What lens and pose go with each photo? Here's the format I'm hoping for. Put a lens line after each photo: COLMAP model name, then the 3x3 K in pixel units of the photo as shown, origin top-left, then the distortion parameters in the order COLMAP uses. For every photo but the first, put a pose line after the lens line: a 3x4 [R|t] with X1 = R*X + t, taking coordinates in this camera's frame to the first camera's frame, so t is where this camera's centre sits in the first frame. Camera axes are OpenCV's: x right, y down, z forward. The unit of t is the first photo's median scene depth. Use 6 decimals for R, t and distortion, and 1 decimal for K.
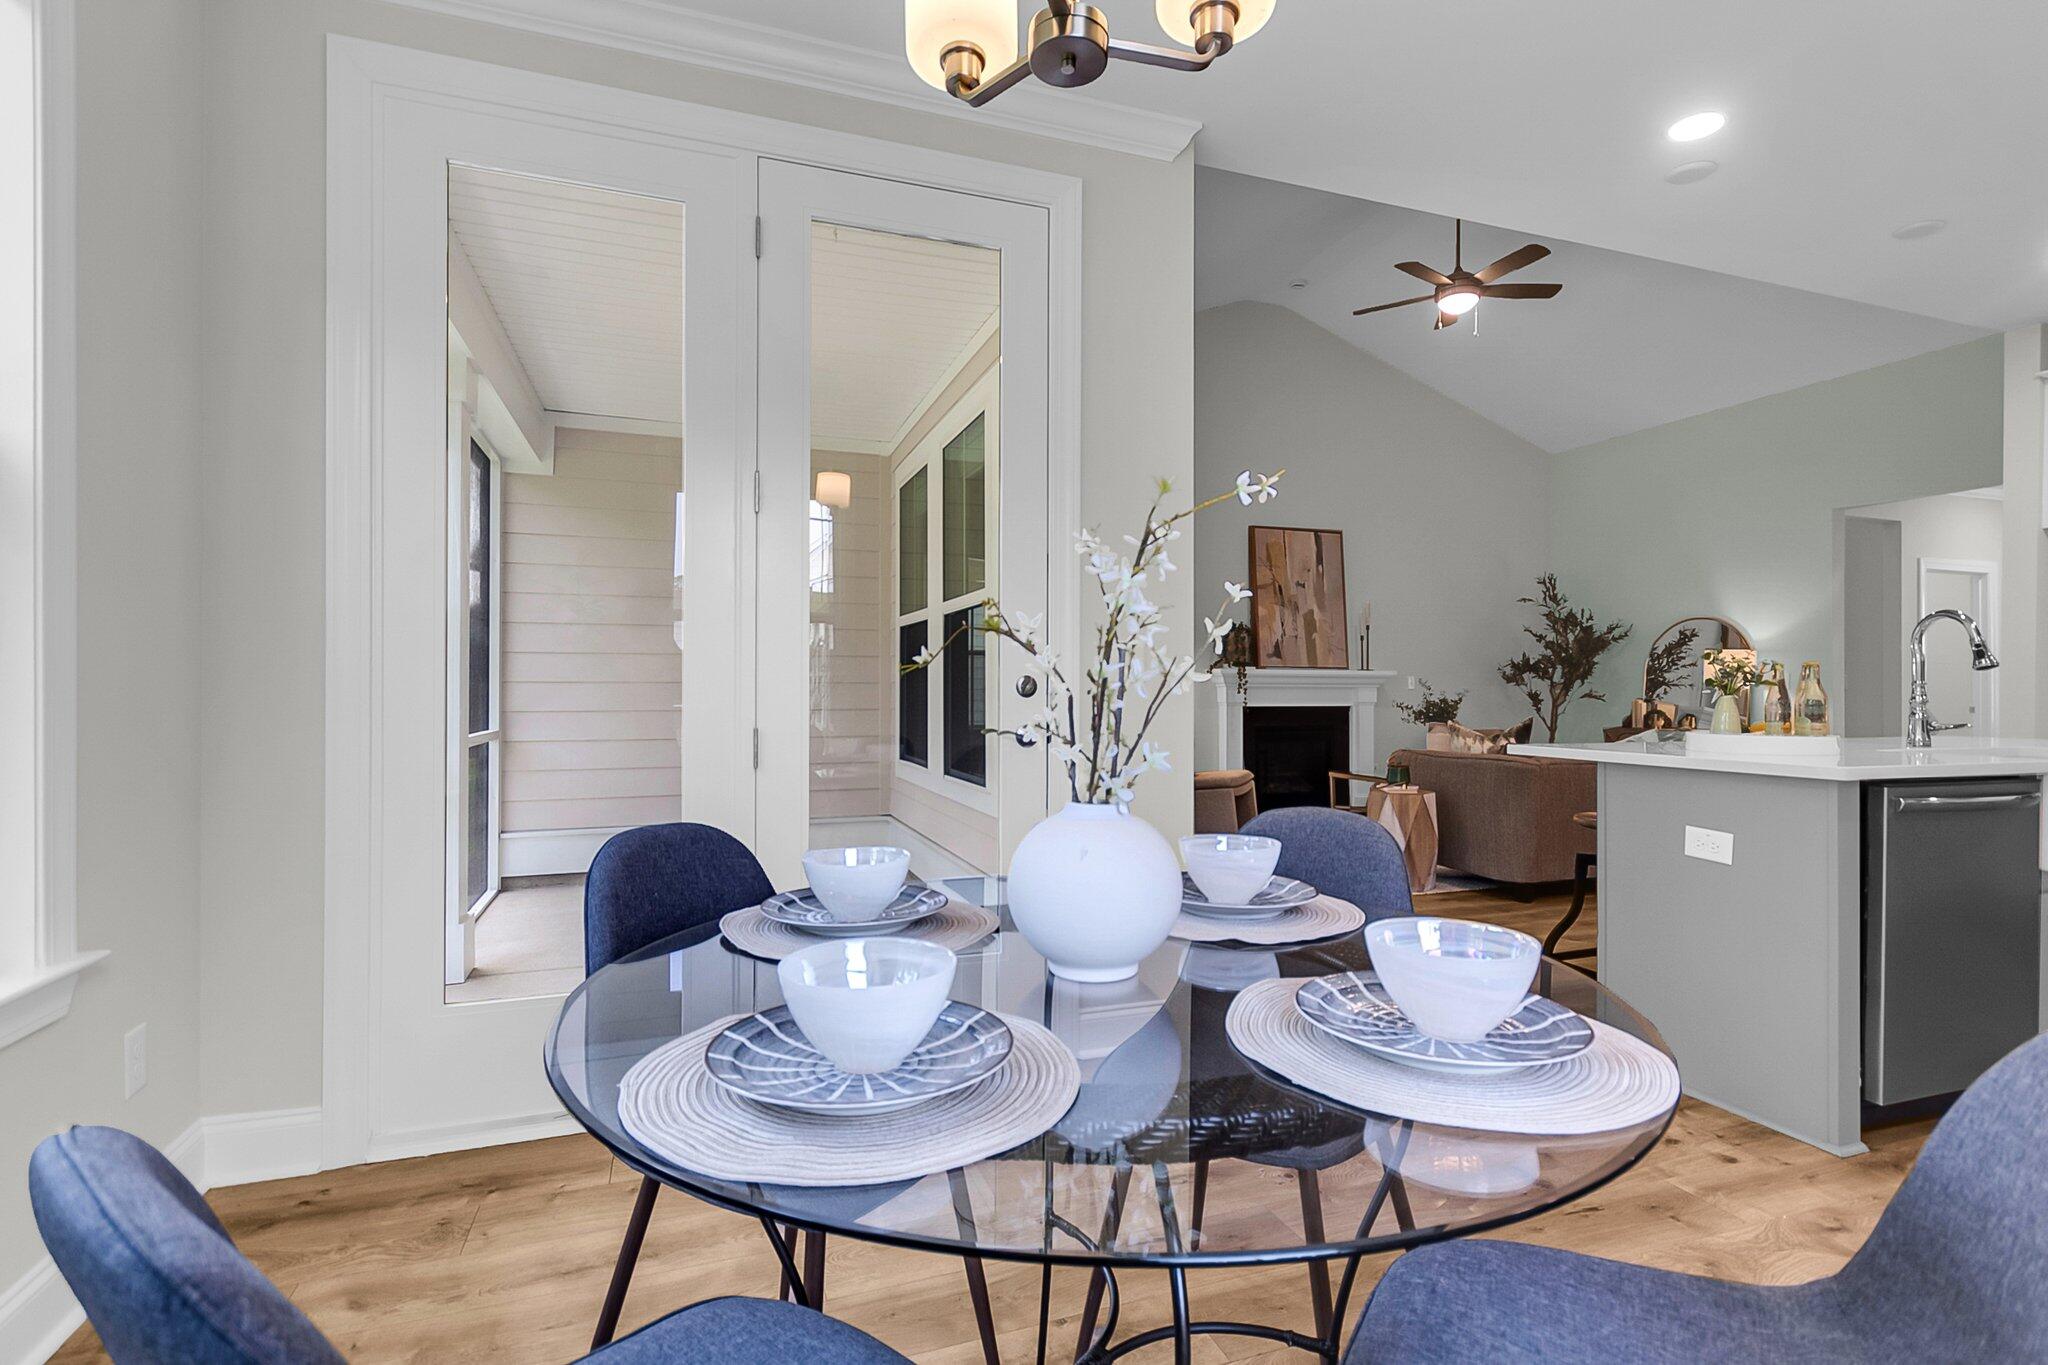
lens RADIAL K [[976.2, 0, 1024.0], [0, 976.2, 682.5], [0, 0, 1]] dist [-0.003600, -0.000361]
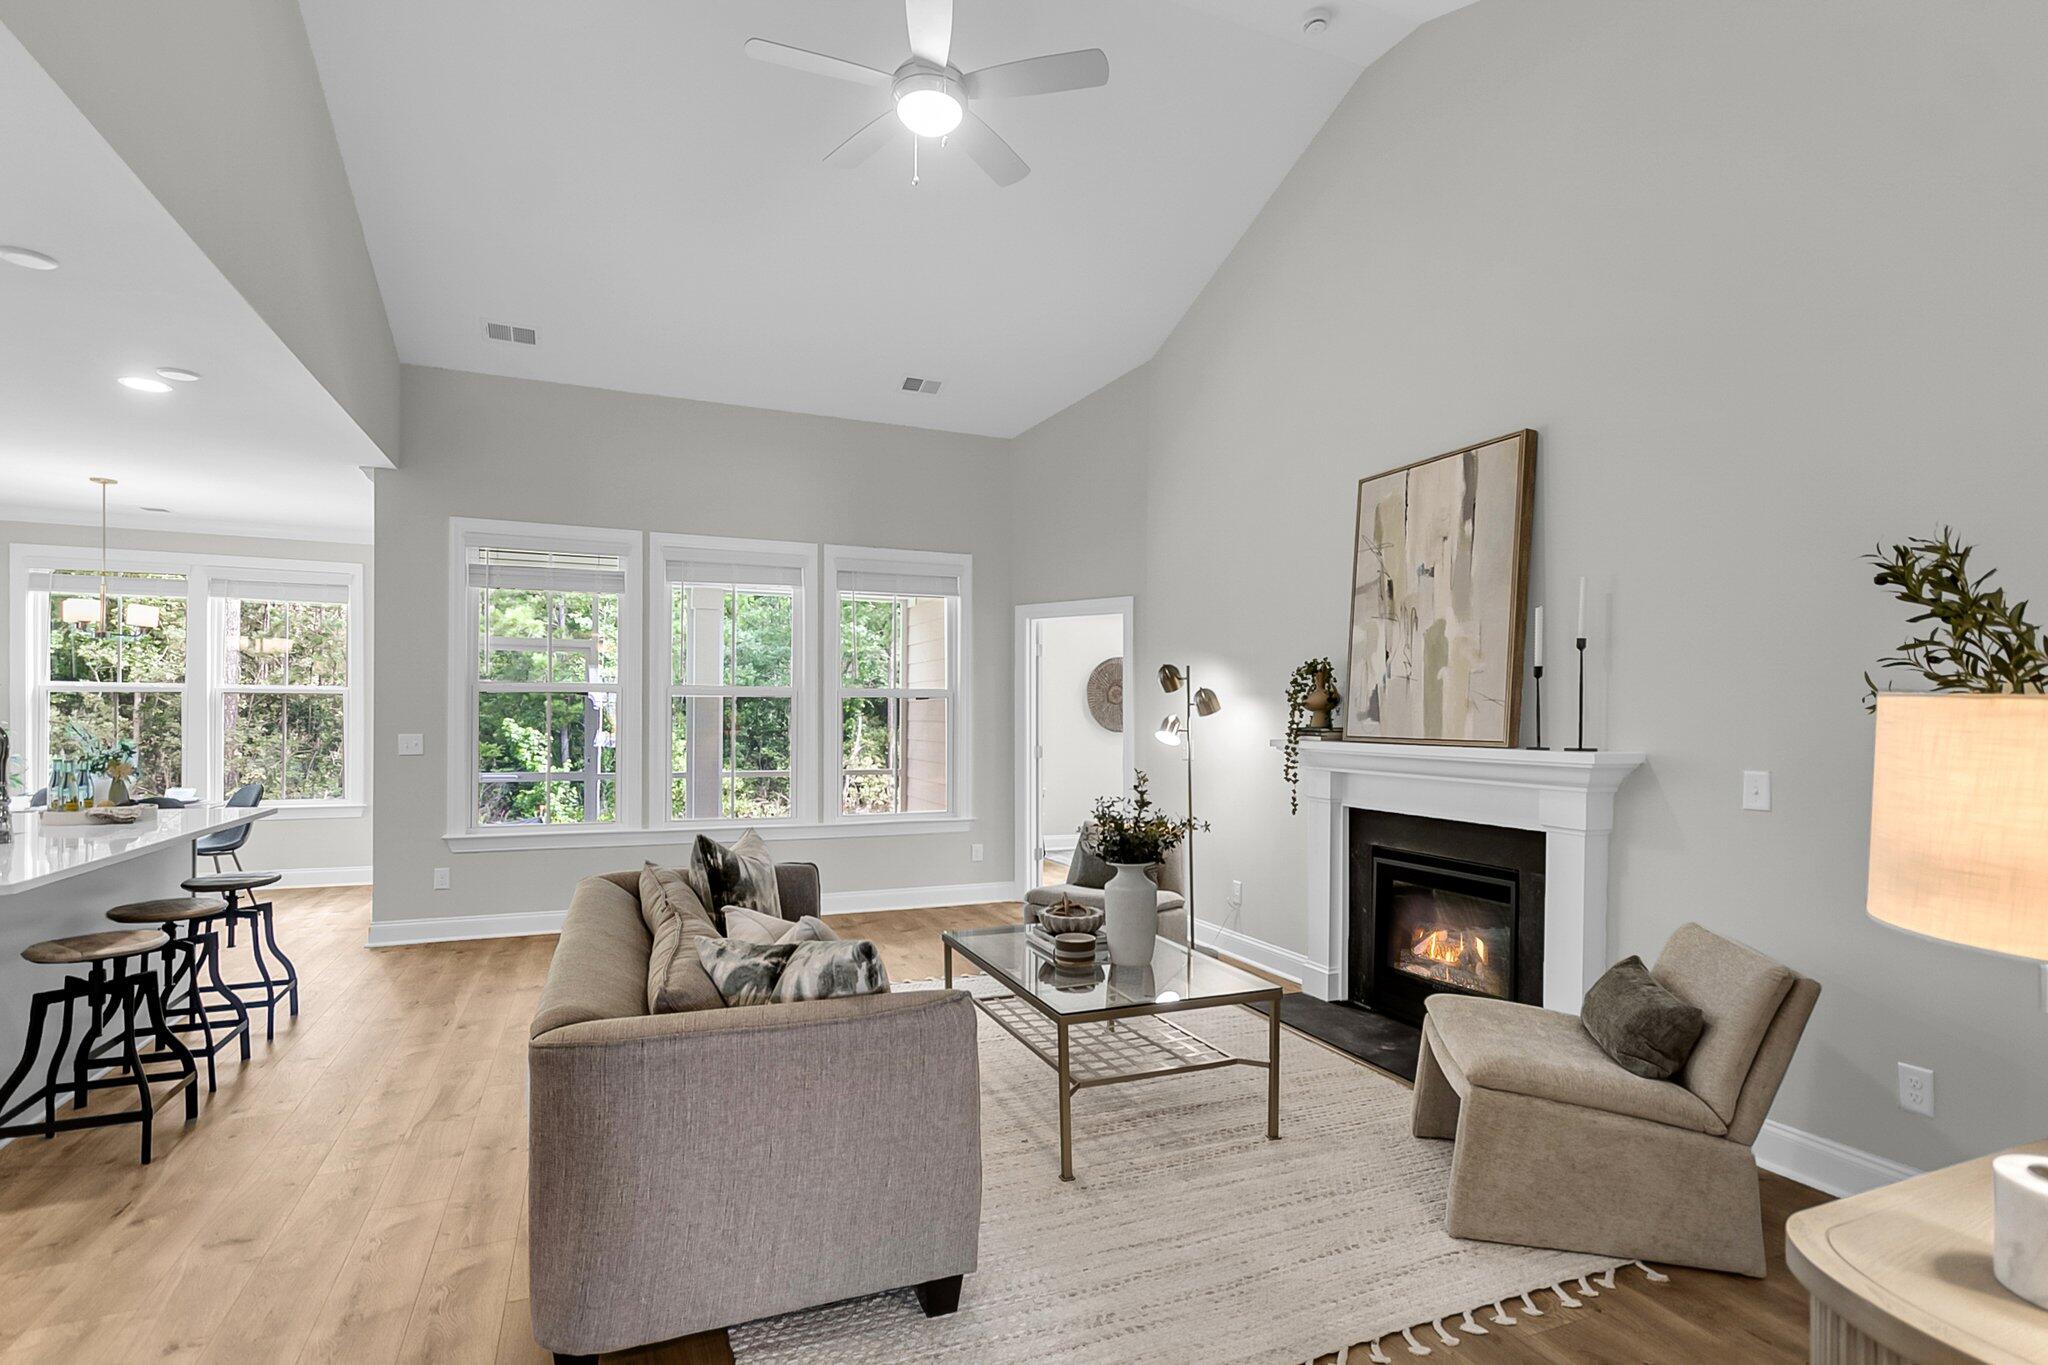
lens RADIAL K [[1001.1, 0, 1034.2], [0, 1001.1, 706.5], [0, 0, 1]] dist [-0.000832, 0.035004]
pose [[0.065261, -0.009855, -0.997820, 0.779535], [0.007160, 0.999930, -0.009407, -0.028543], [0.997843, -0.006531, 0.065327, 0.772548]]
